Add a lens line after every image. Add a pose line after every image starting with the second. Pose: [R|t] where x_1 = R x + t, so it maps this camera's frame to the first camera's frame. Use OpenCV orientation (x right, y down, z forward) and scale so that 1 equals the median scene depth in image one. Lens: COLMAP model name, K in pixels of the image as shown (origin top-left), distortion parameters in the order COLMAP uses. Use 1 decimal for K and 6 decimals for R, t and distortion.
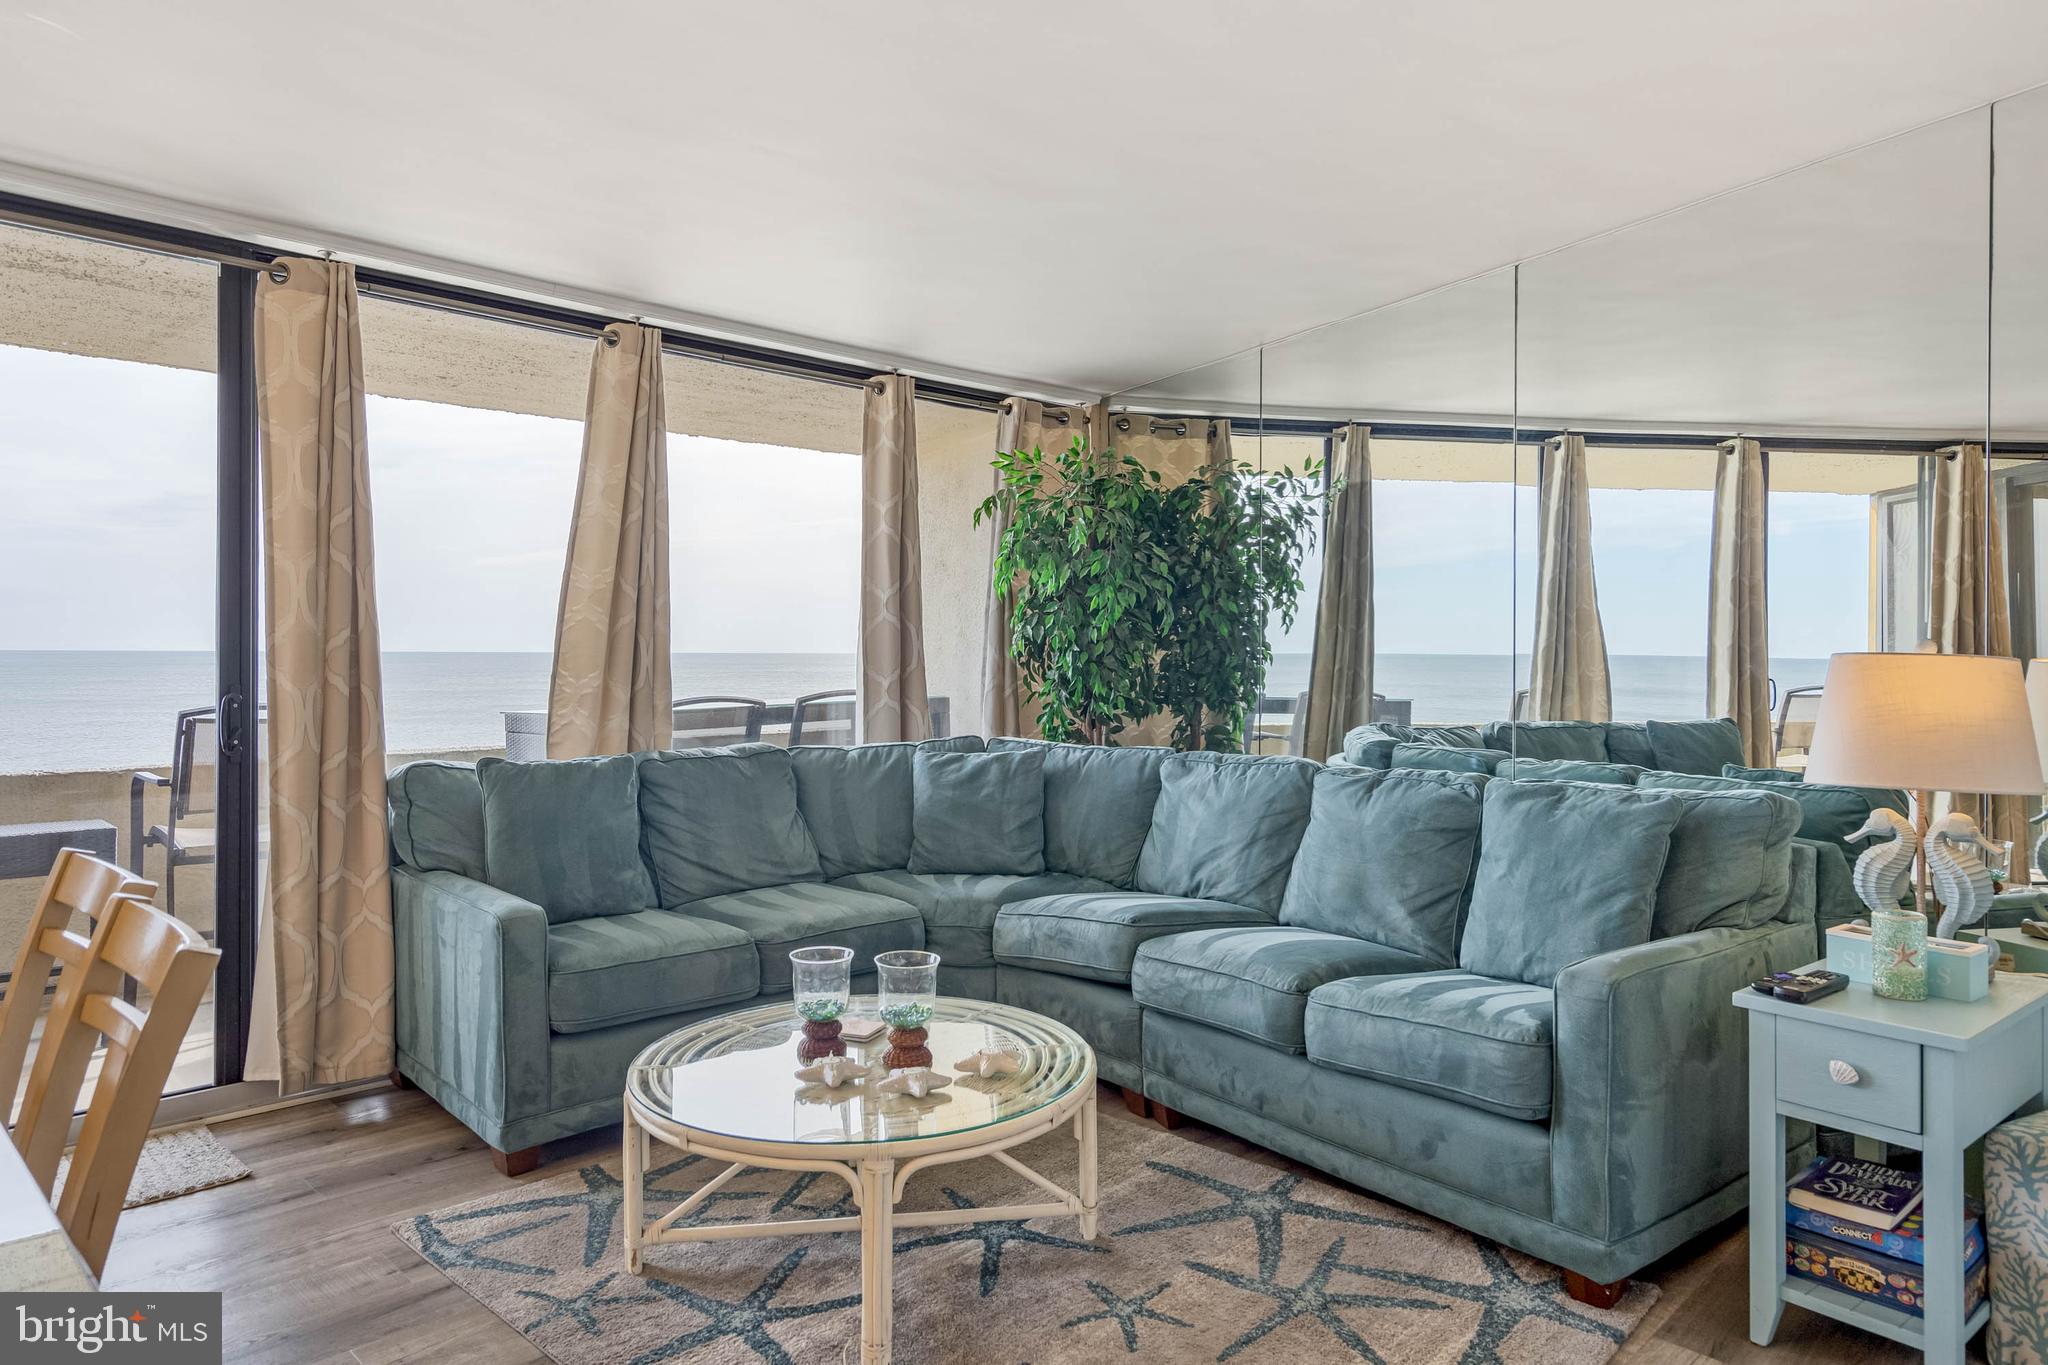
lens RADIAL K [[1291.3, 0, 1023.1], [0, 1291.3, 654.1], [0, 0, 1]] dist [0.006792, 0.000754]
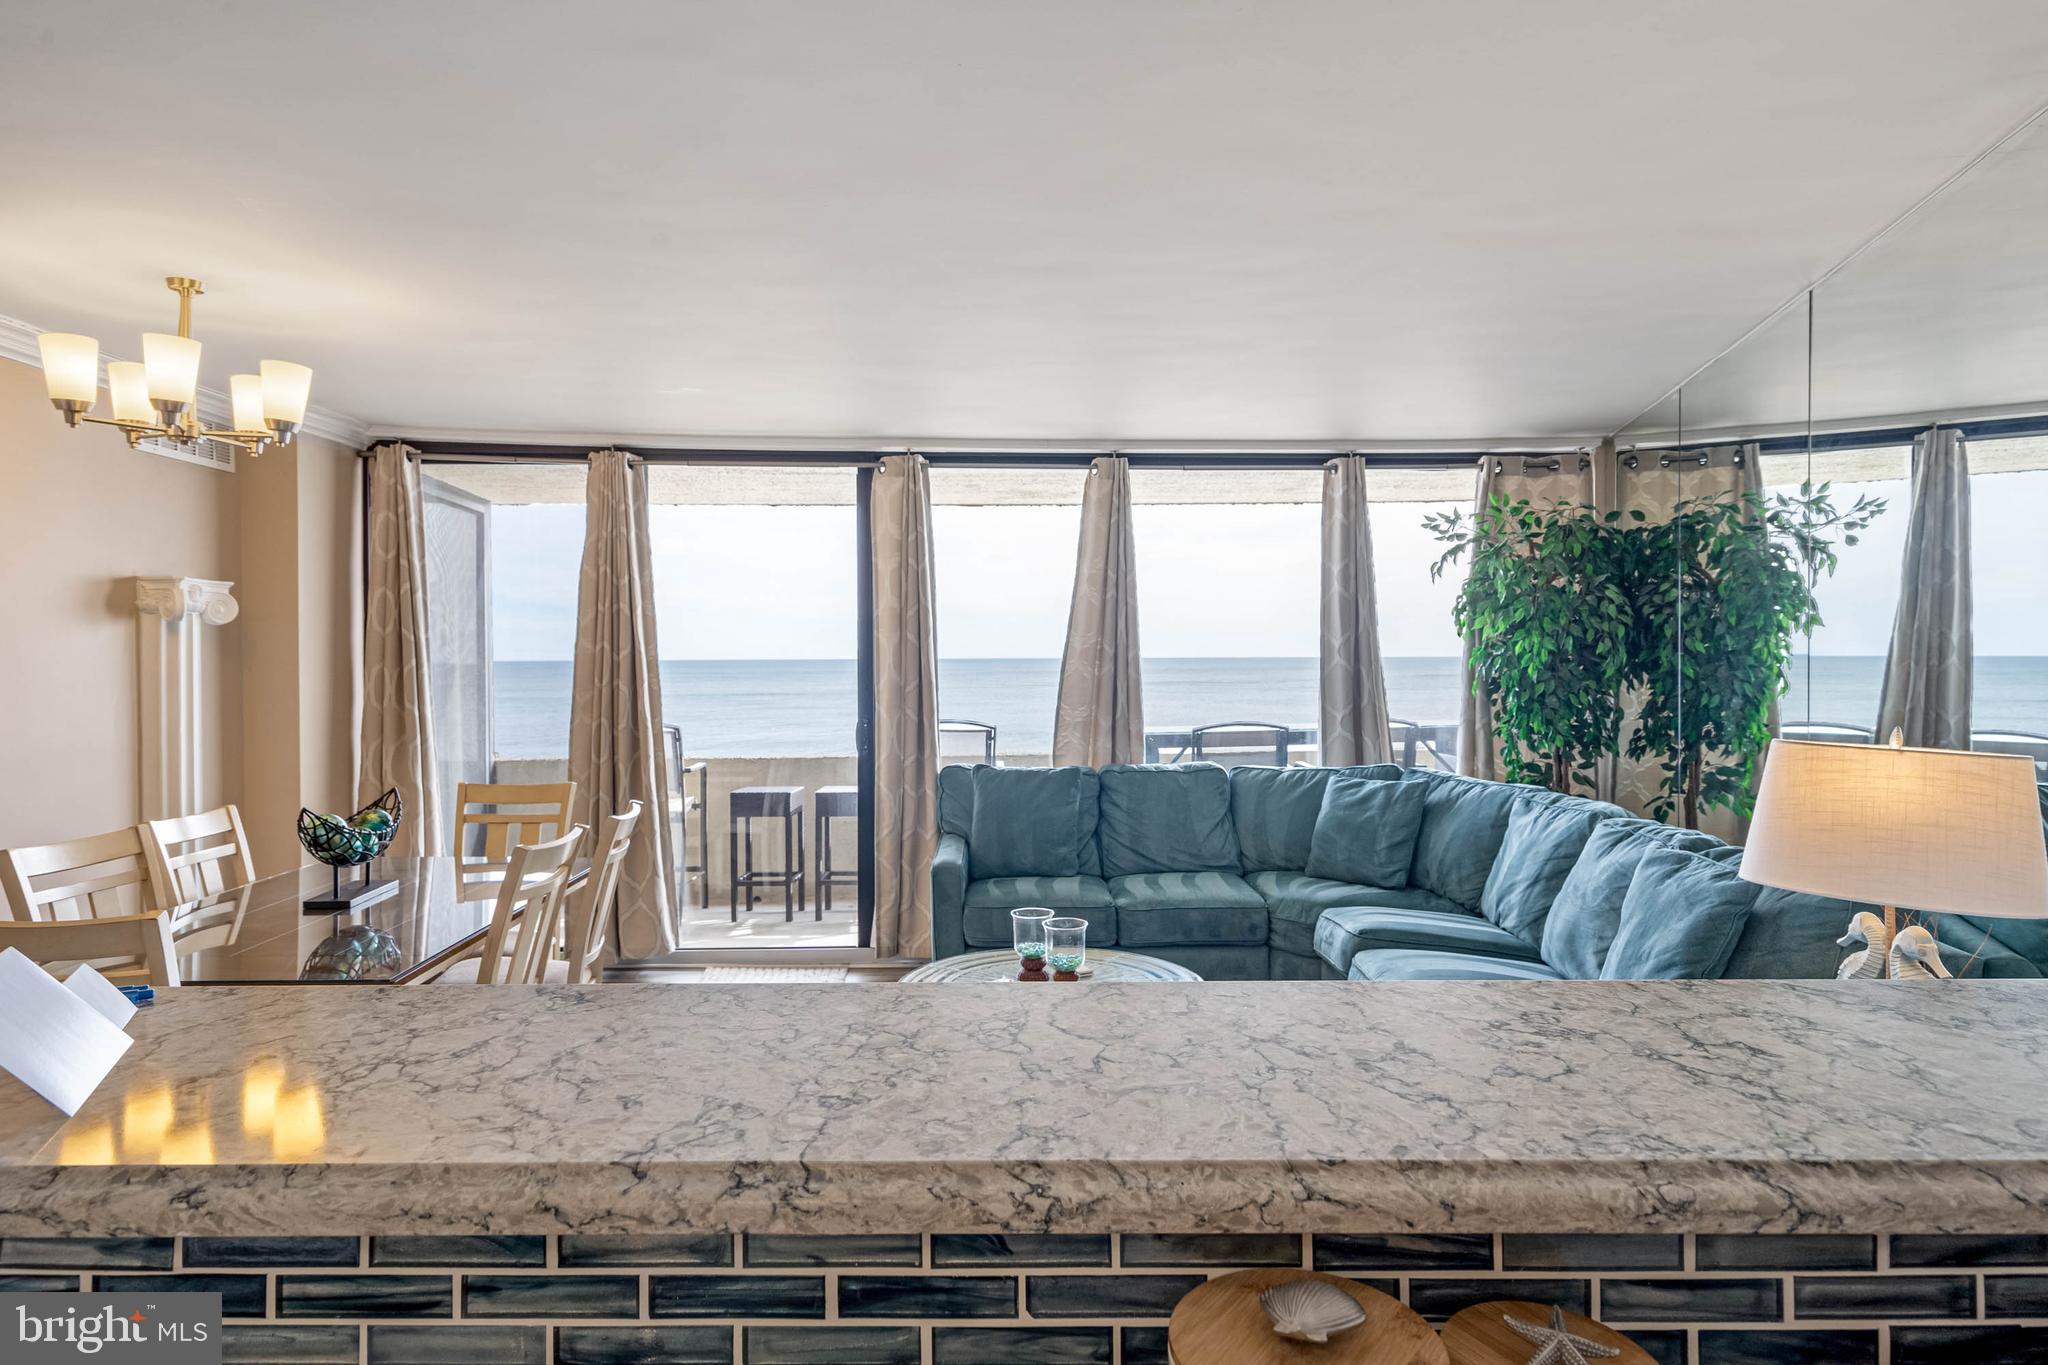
lens RADIAL K [[1188.6, 0, 1017.1], [0, 1188.6, 659.3], [0, 0, 1]] dist [0.008959, -0.003894]
pose [[0.739160, -0.004298, -0.673516, 0.525877], [0.006544, 0.999978, 0.000802, -0.042138], [0.673498, -0.005000, 0.739172, -0.013946]]
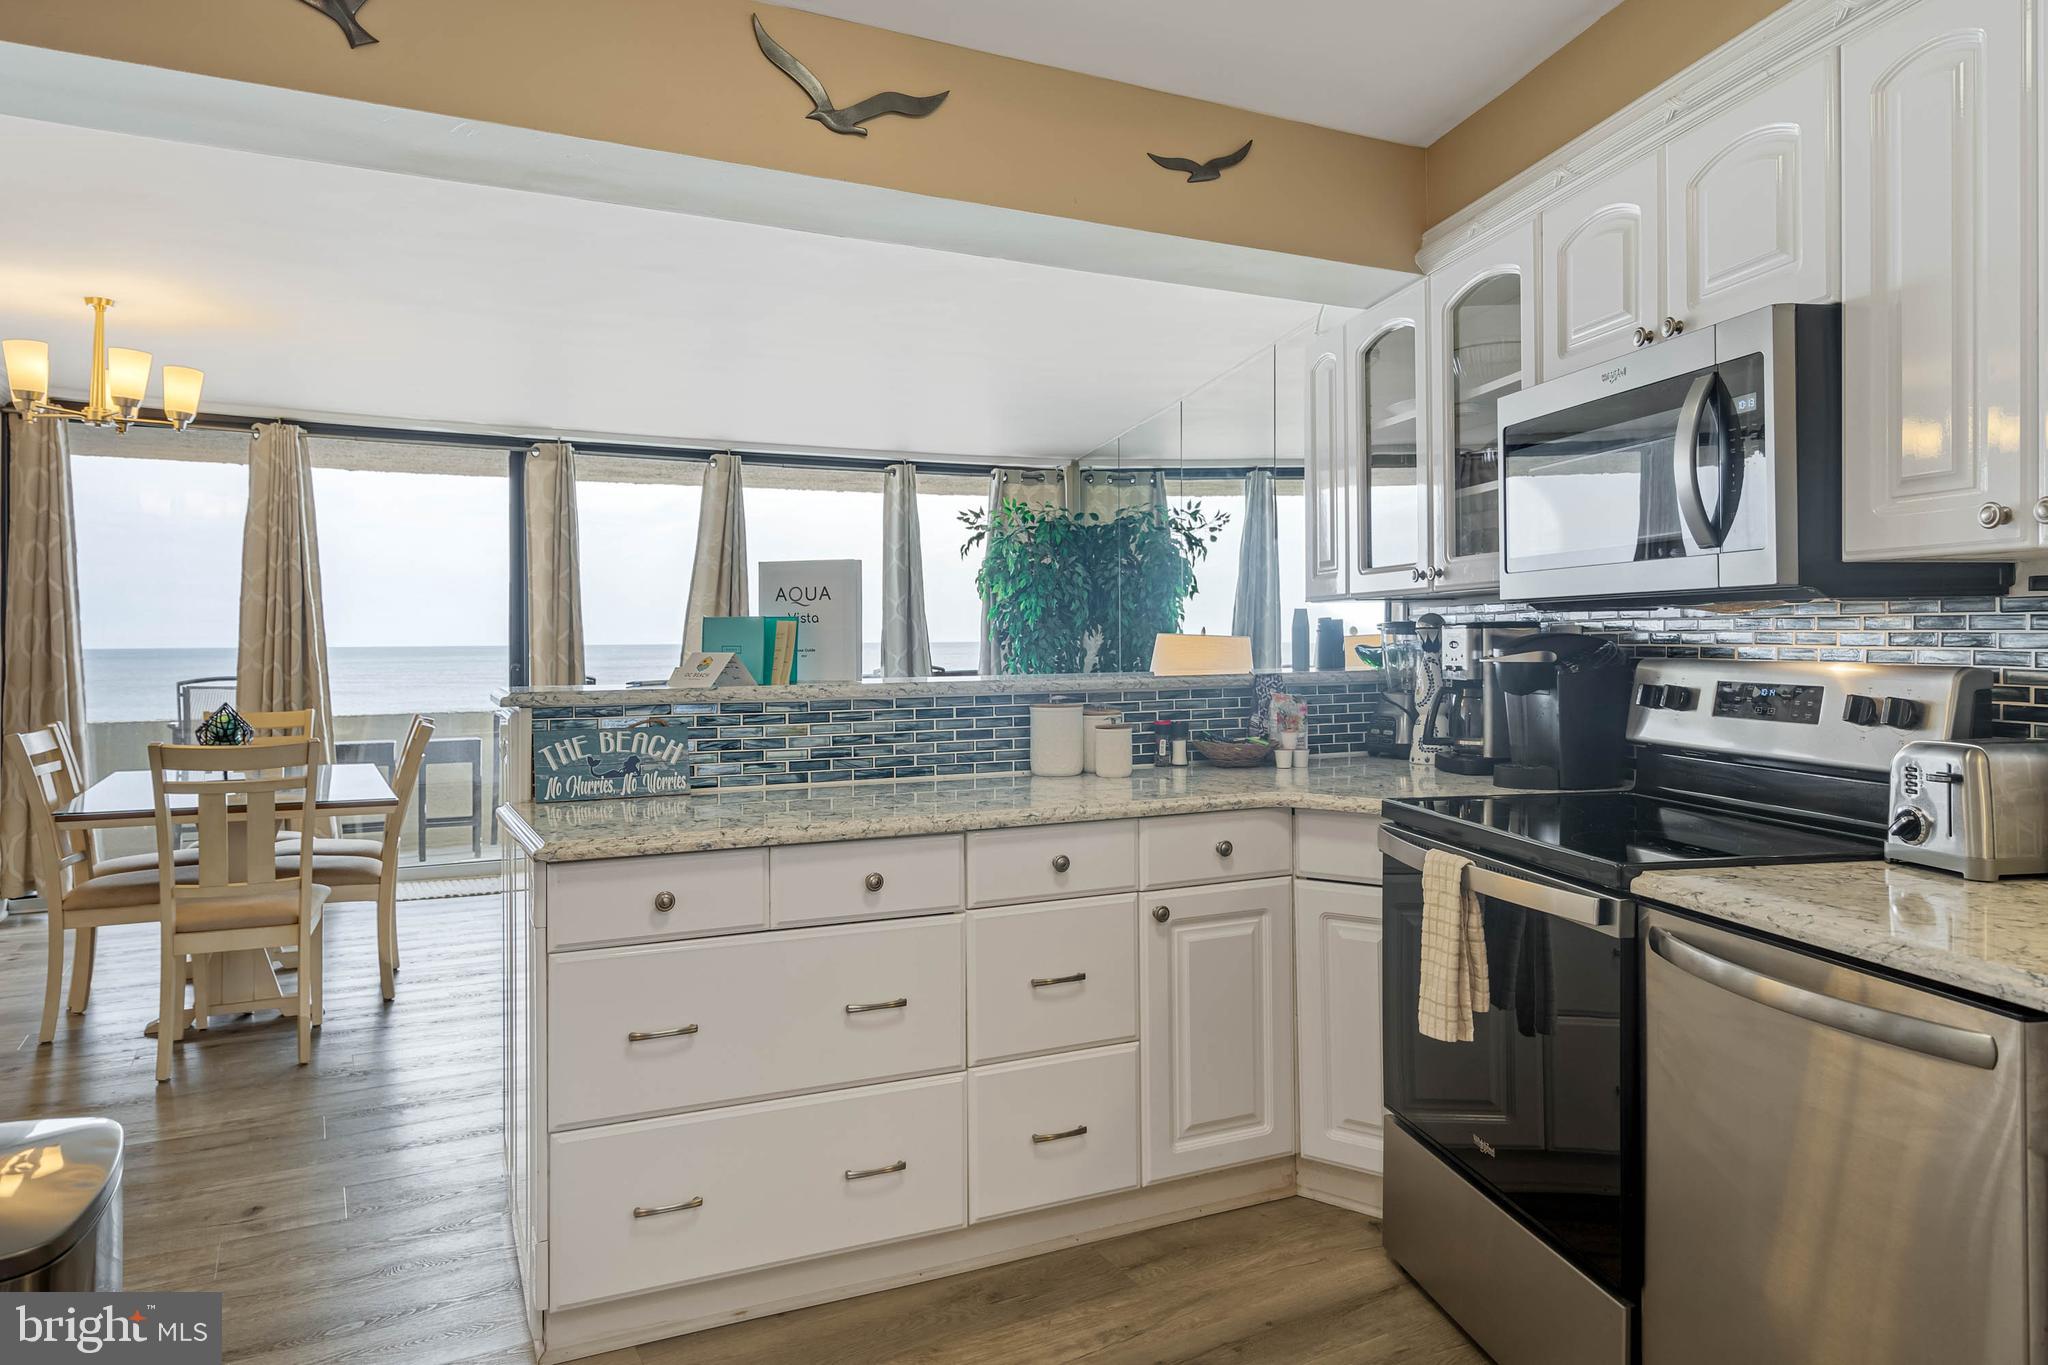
lens RADIAL K [[1357.4, 0, 1042.8], [0, 1357.4, 629.1], [0, 0, 1]] dist [-0.001376, 0.005221]
pose [[0.960017, -0.012951, -0.279643, 0.676959], [0.010875, 0.999901, -0.008974, 0.004489], [0.279731, 0.005574, 0.960062, -0.701578]]
